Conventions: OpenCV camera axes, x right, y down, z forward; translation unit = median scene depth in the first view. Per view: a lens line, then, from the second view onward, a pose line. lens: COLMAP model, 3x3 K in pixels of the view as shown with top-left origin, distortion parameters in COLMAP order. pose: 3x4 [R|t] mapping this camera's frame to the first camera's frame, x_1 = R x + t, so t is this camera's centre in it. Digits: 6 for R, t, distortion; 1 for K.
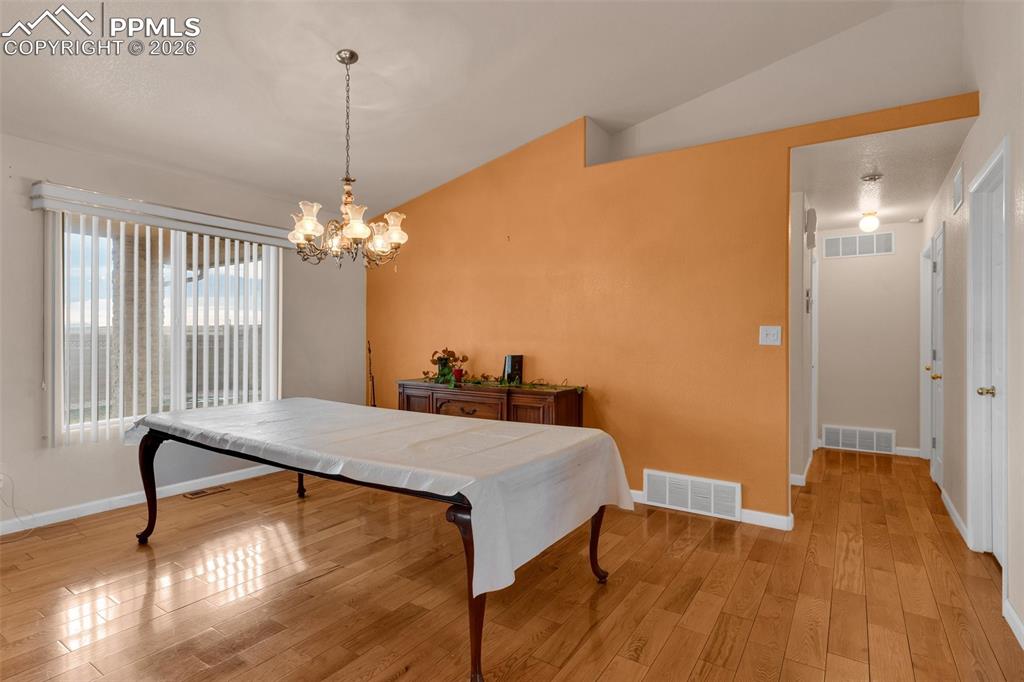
lens RADIAL K [[506.5, 0, 512.3], [0, 506.5, 339.4], [0, 0, 1]] dist [0.000516, 0.001354]
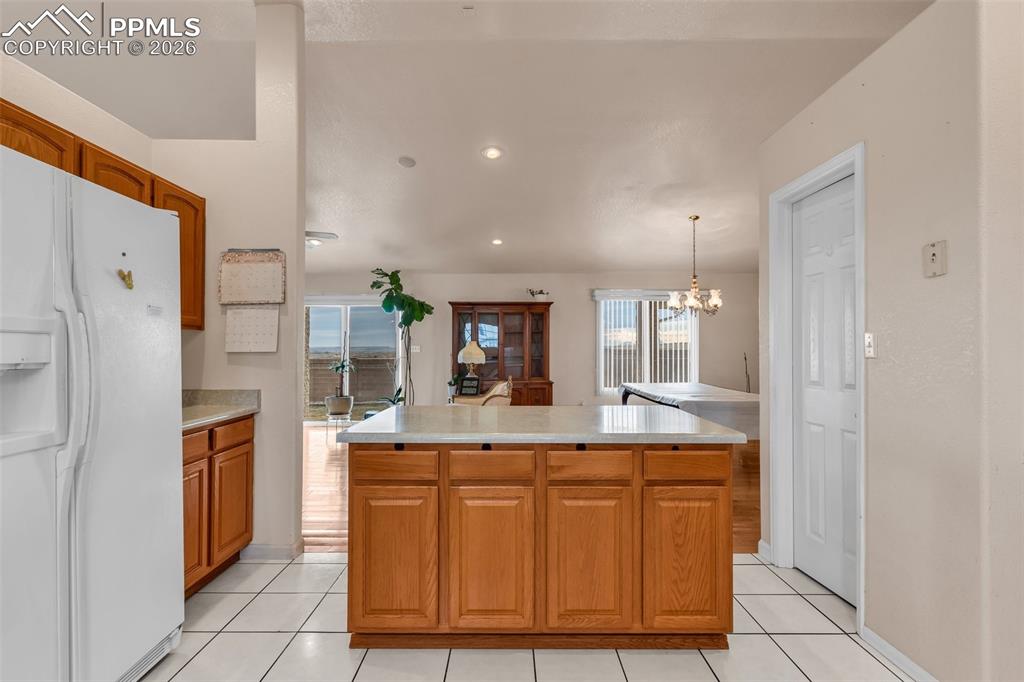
lens RADIAL K [[506.5, 0, 508.4], [0, 506.5, 346.6], [0, 0, 1]] dist [0.000516, 0.001354]
pose [[0.558808, -0.003262, -0.829291, 0.962840], [-0.010306, 0.999888, -0.010877, 0.010848], [0.829233, 0.014625, 0.558711, -0.799481]]
